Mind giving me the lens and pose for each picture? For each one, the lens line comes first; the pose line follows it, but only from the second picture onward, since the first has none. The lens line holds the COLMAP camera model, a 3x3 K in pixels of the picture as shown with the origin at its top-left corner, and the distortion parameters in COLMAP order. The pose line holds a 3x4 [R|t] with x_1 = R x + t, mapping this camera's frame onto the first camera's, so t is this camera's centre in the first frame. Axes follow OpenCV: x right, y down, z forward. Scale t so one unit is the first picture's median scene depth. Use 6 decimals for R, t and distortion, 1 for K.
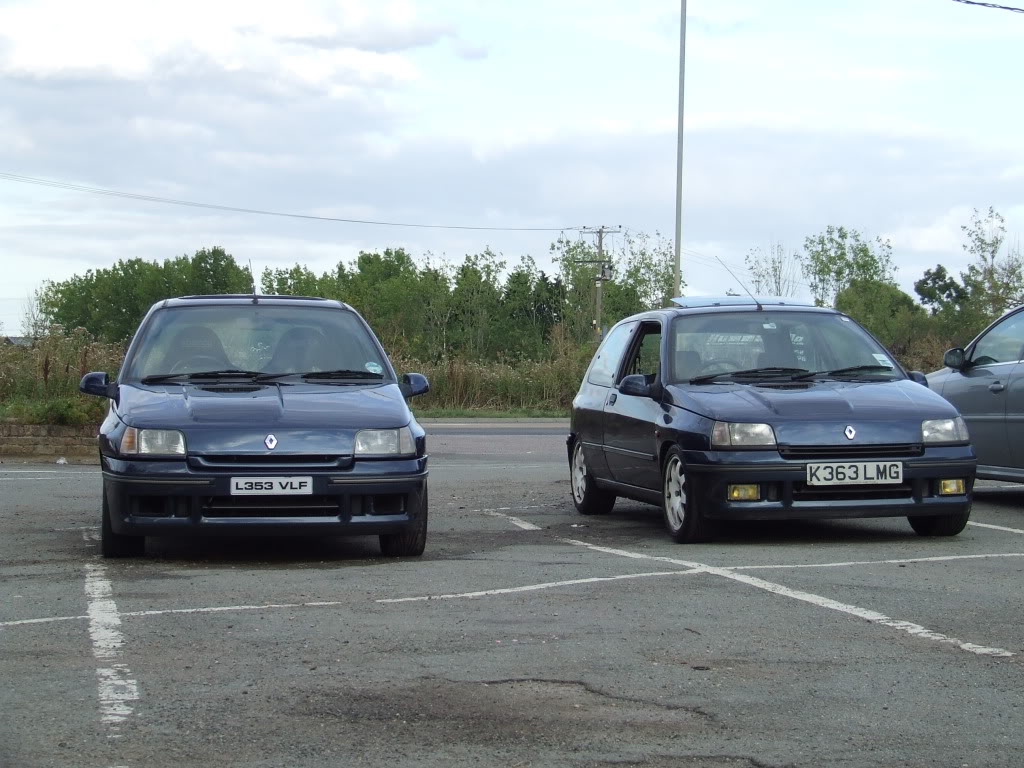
lens RADIAL K [[2411.7, 0, 512.0], [0, 2411.7, 384.0], [0, 0, 1]] dist [0.018977, 0.202560]
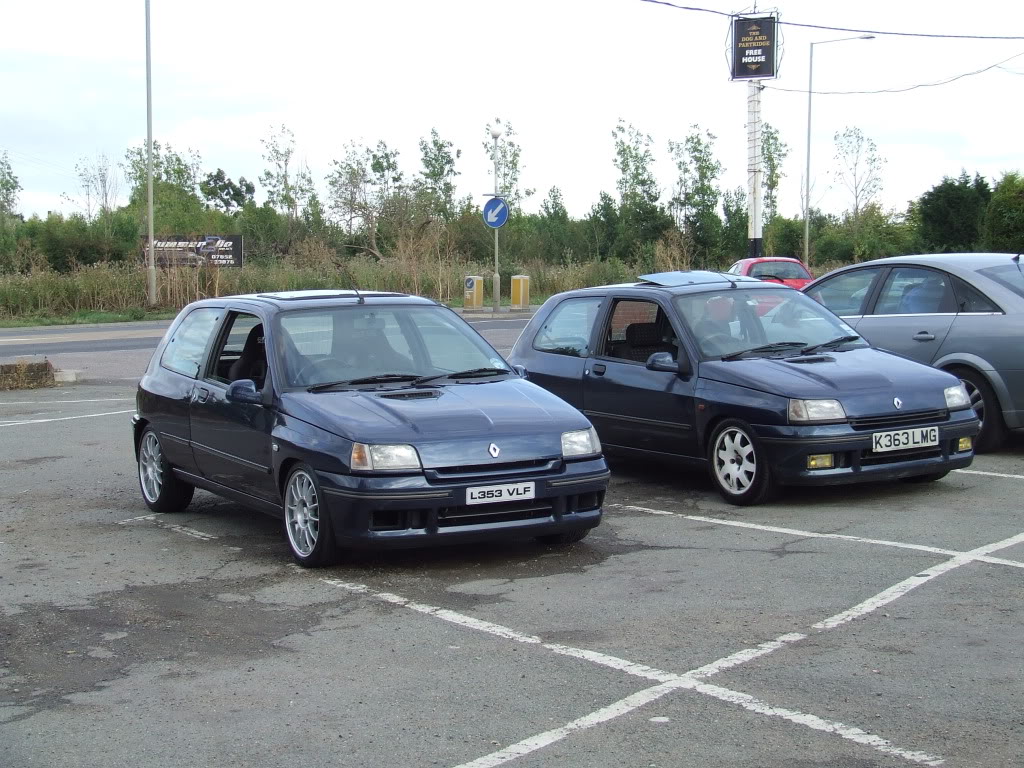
lens RADIAL K [[1951.1, 0, 512.0], [0, 1951.1, 384.0], [0, 0, 1]] dist [-0.030226, -0.033134]
pose [[0.941502, -0.045987, 0.333854, -0.338802], [0.024851, 0.997423, 0.067311, -0.055559], [-0.336089, -0.055077, 0.940219, 0.189367]]
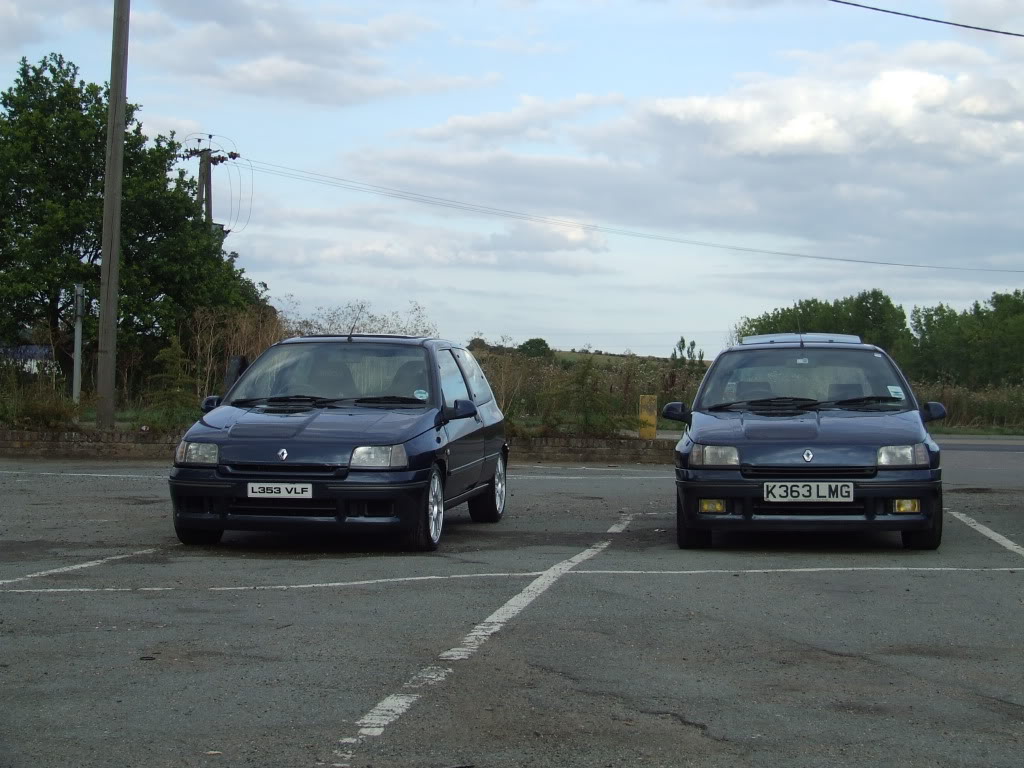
lens RADIAL K [[1972.5, 0, 512.0], [0, 1972.5, 384.0], [0, 0, 1]] dist [-0.012158, 0.234946]
pose [[0.949804, 0.007833, -0.312749, 0.295130], [-0.010577, 0.999919, -0.007078, -0.005509], [0.312668, 0.010031, 0.949809, 0.075699]]
